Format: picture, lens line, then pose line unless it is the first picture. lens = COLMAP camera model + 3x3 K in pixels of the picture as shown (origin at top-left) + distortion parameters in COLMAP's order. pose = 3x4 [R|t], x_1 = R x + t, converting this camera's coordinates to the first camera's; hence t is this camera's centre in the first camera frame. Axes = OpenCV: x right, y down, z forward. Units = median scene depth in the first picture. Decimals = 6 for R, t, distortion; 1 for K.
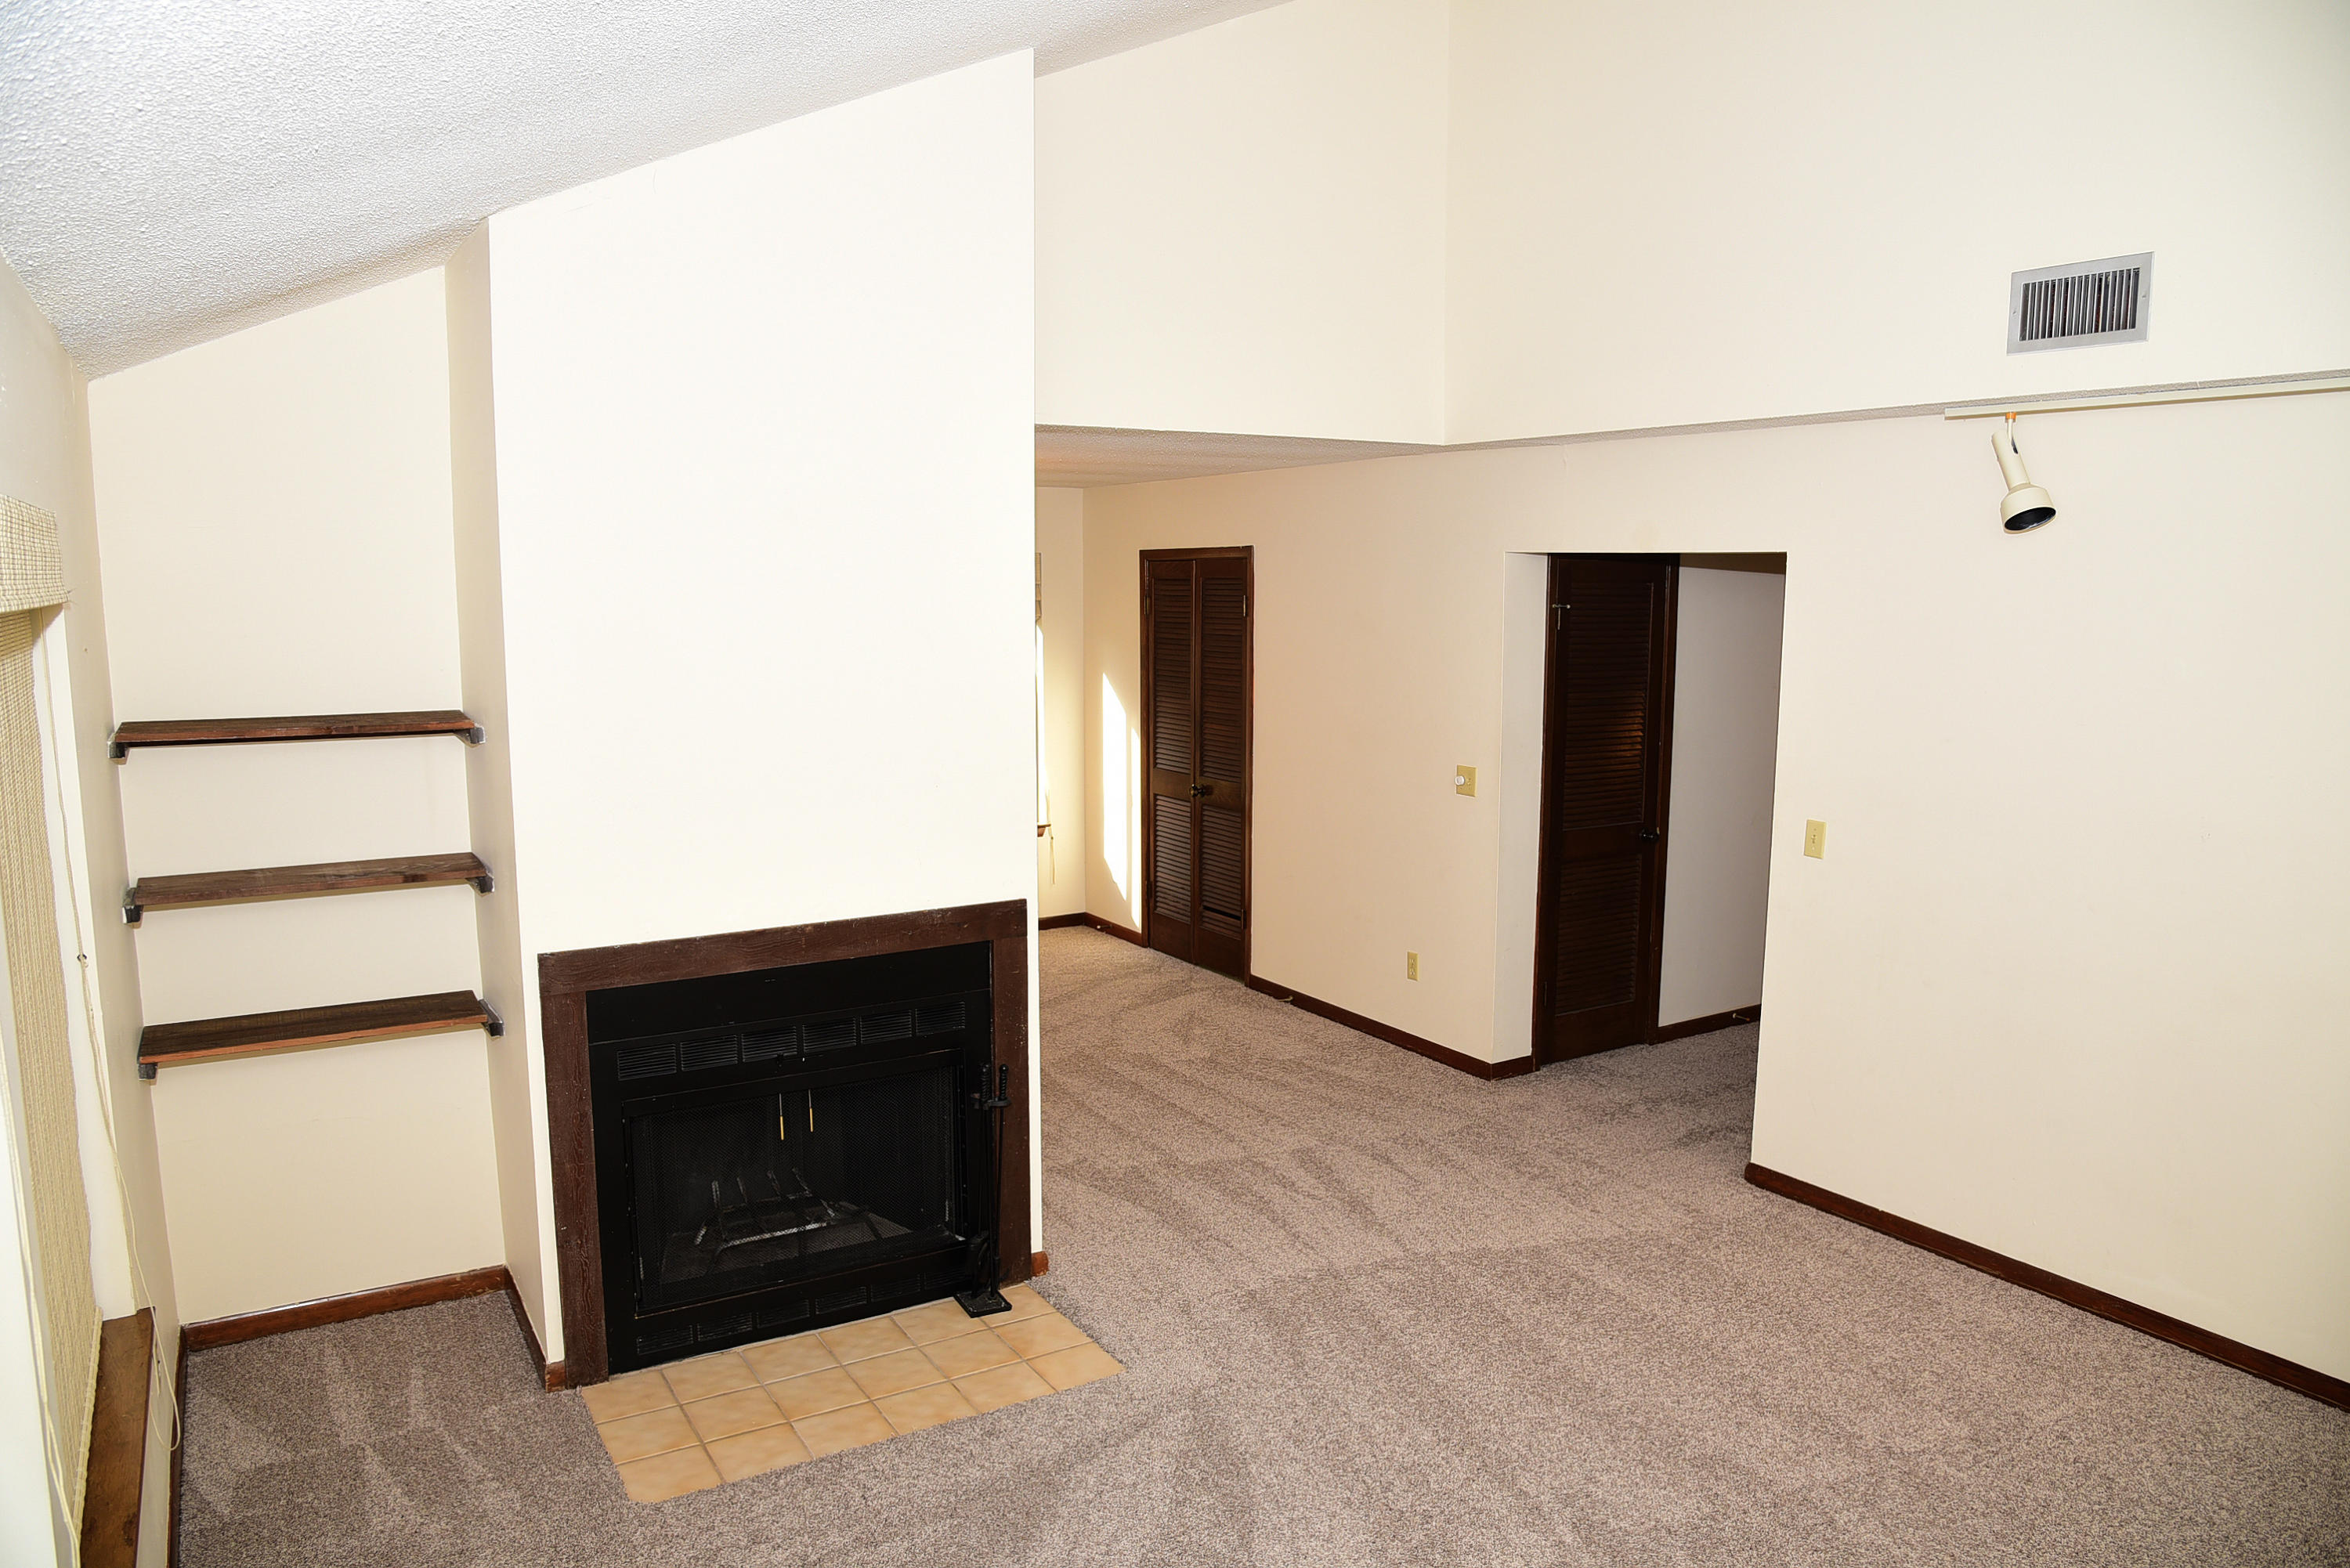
lens RADIAL K [[1615.4, 0, 1161.3], [0, 1615.4, 789.7], [0, 0, 1]] dist [-0.050873, 0.003801]
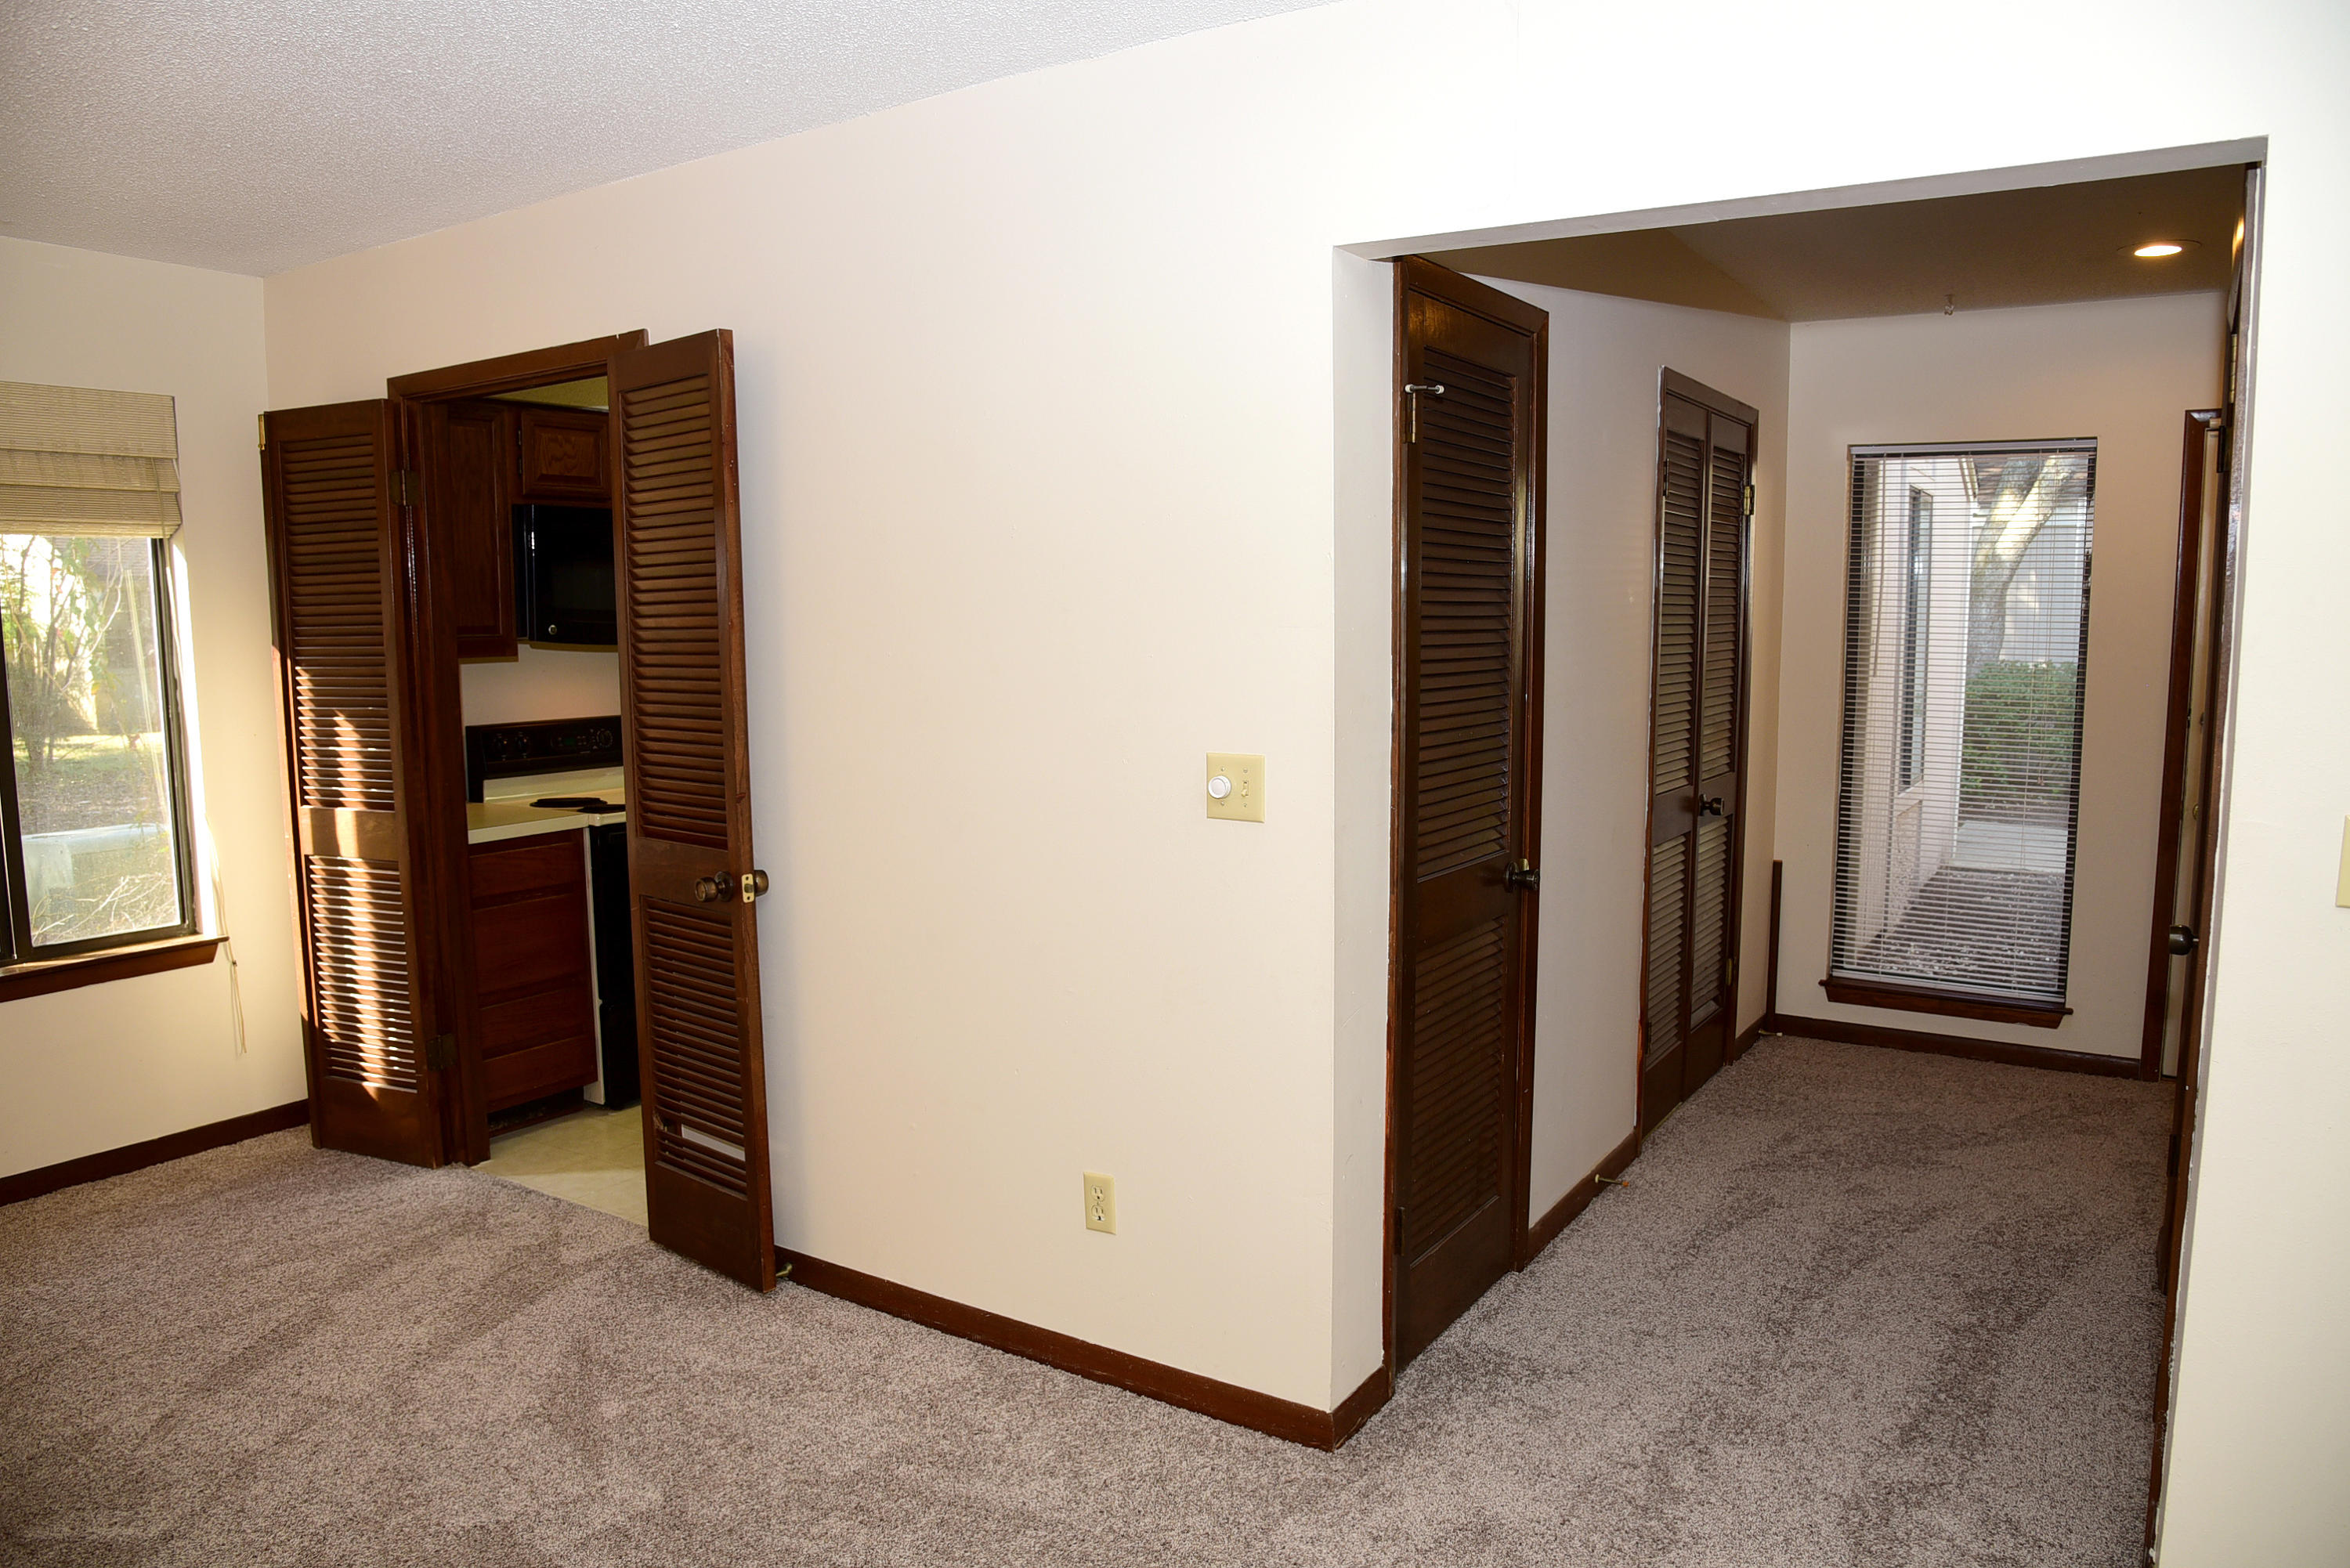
lens RADIAL K [[1615.4, 0, 1164.8], [0, 1615.4, 801.1], [0, 0, 1]] dist [-0.050873, 0.003801]
pose [[0.901403, -0.064053, 0.428216, -0.016833], [0.069886, 0.997553, 0.002104, -0.004278], [-0.427303, 0.028030, 0.903674, 0.572763]]
